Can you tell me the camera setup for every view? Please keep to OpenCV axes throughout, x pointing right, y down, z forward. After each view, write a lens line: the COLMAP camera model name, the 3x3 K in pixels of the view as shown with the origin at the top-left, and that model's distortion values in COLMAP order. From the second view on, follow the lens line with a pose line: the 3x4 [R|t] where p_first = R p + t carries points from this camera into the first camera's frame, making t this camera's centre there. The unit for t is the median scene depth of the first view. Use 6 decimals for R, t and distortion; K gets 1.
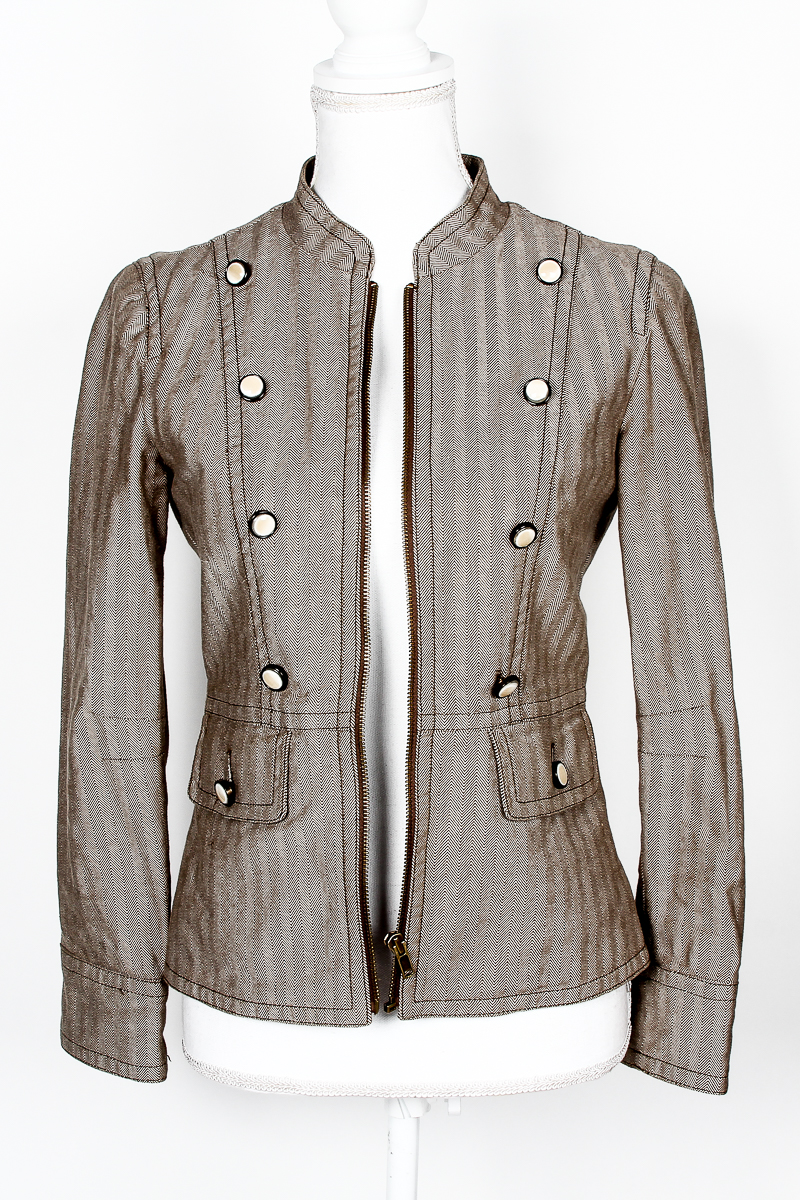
lens RADIAL K [[1989.6, 0, 400.0], [0, 1989.6, 600.0], [0, 0, 1]] dist [-0.057822, -0.020307]
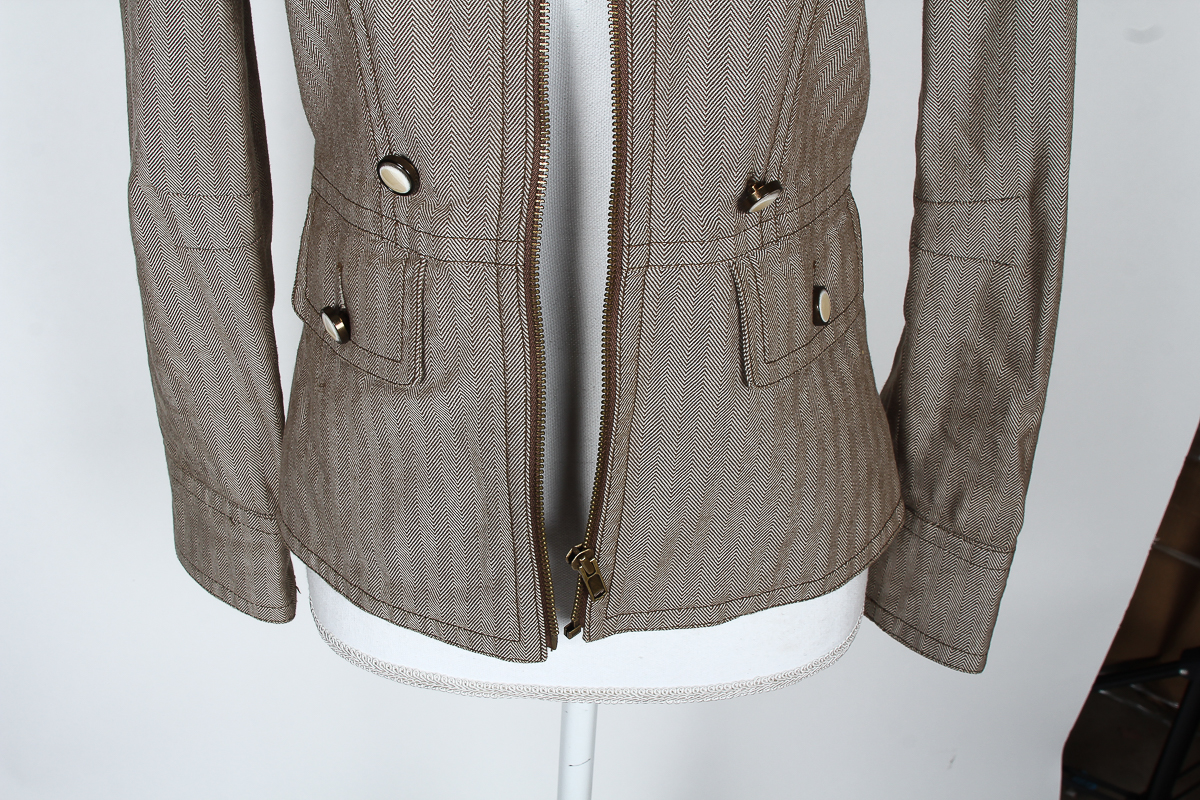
lens RADIAL K [[1354.8, 0, 600.0], [0, 1354.8, 400.0], [0, 0, 1]] dist [-0.102627, 0.116624]
pose [[0.999422, 0.010990, 0.032162, -0.011312], [-0.021830, 0.932856, 0.359589, -0.049017], [-0.026050, -0.360083, 0.932556, 0.551150]]
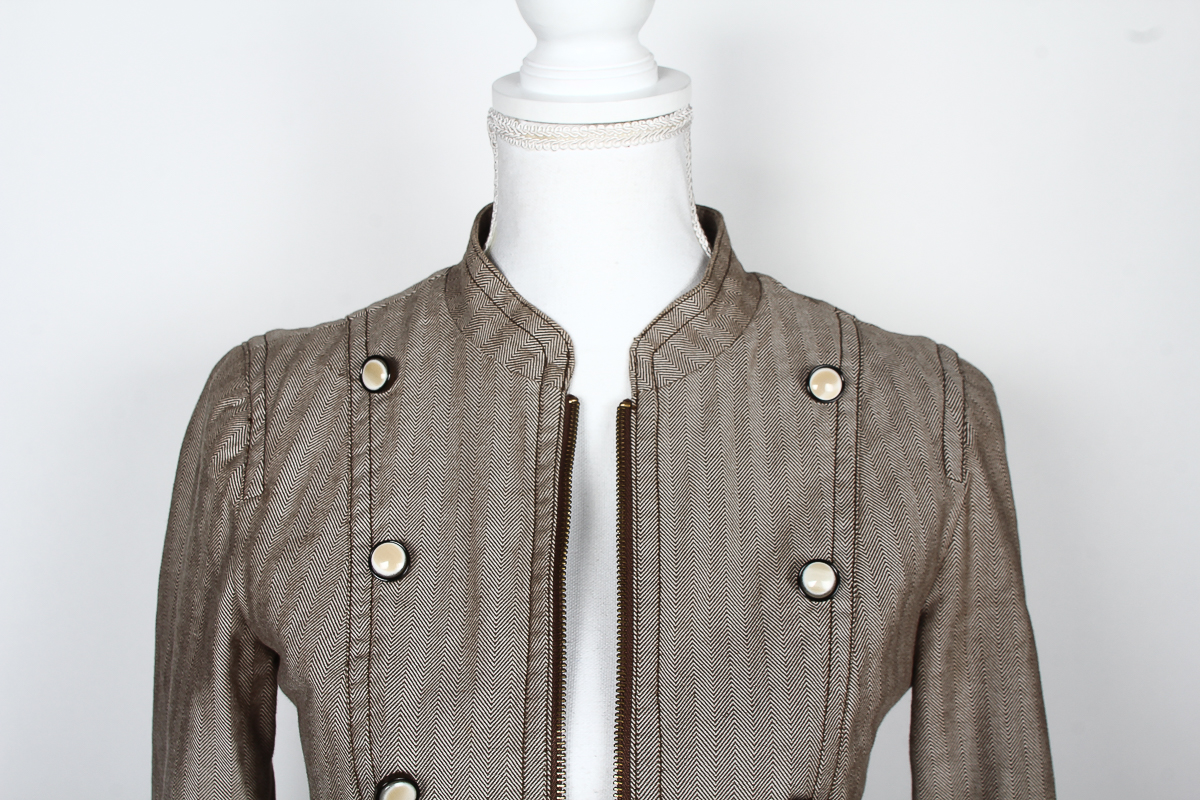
lens RADIAL K [[1354.8, 0, 600.0], [0, 1354.8, 400.0], [0, 0, 1]] dist [-0.102627, 0.116624]
pose [[0.999447, 0.017761, 0.028109, -0.017200], [-0.016940, 0.999431, -0.029180, -0.146991], [-0.028611, 0.028688, 0.999179, 0.537142]]
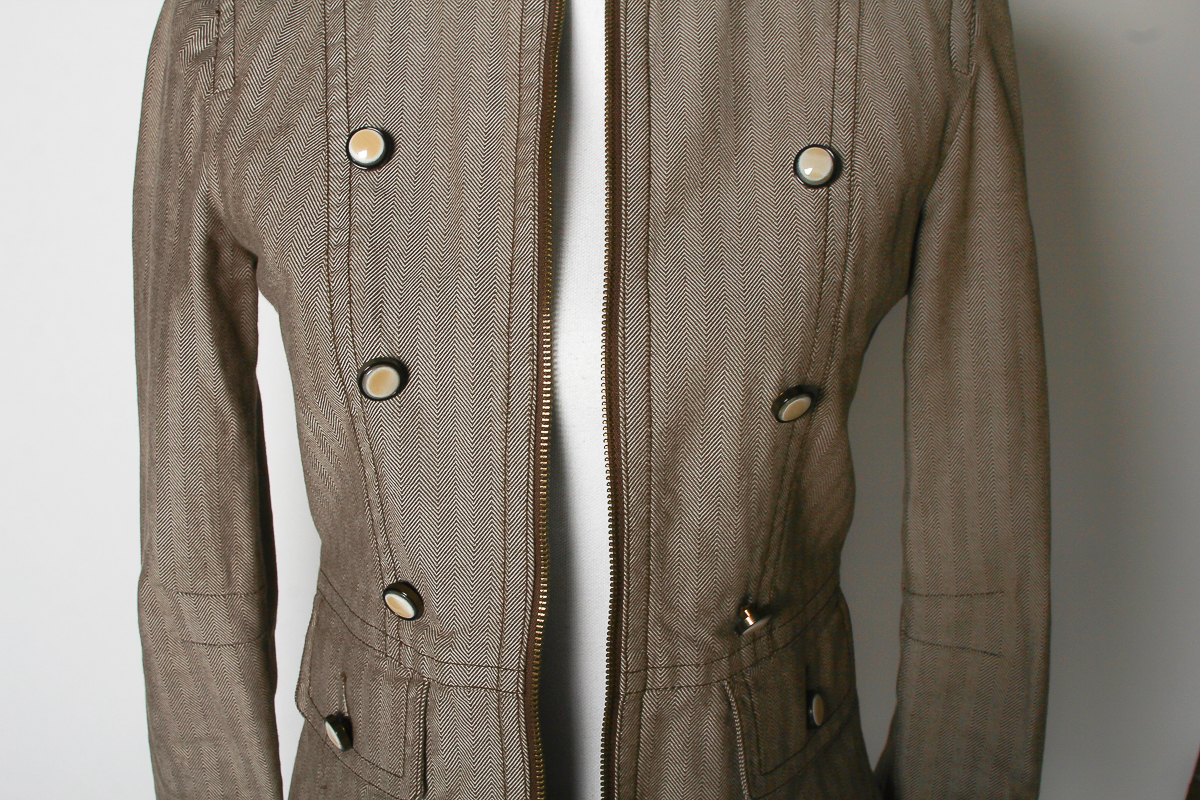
lens RADIAL K [[1354.8, 0, 600.0], [0, 1354.8, 400.0], [0, 0, 1]] dist [-0.102627, 0.116624]
pose [[0.999329, 0.010932, 0.034946, -0.013791], [-0.016855, 0.984602, 0.173997, -0.102476], [-0.032505, -0.174470, 0.984126, 0.550633]]
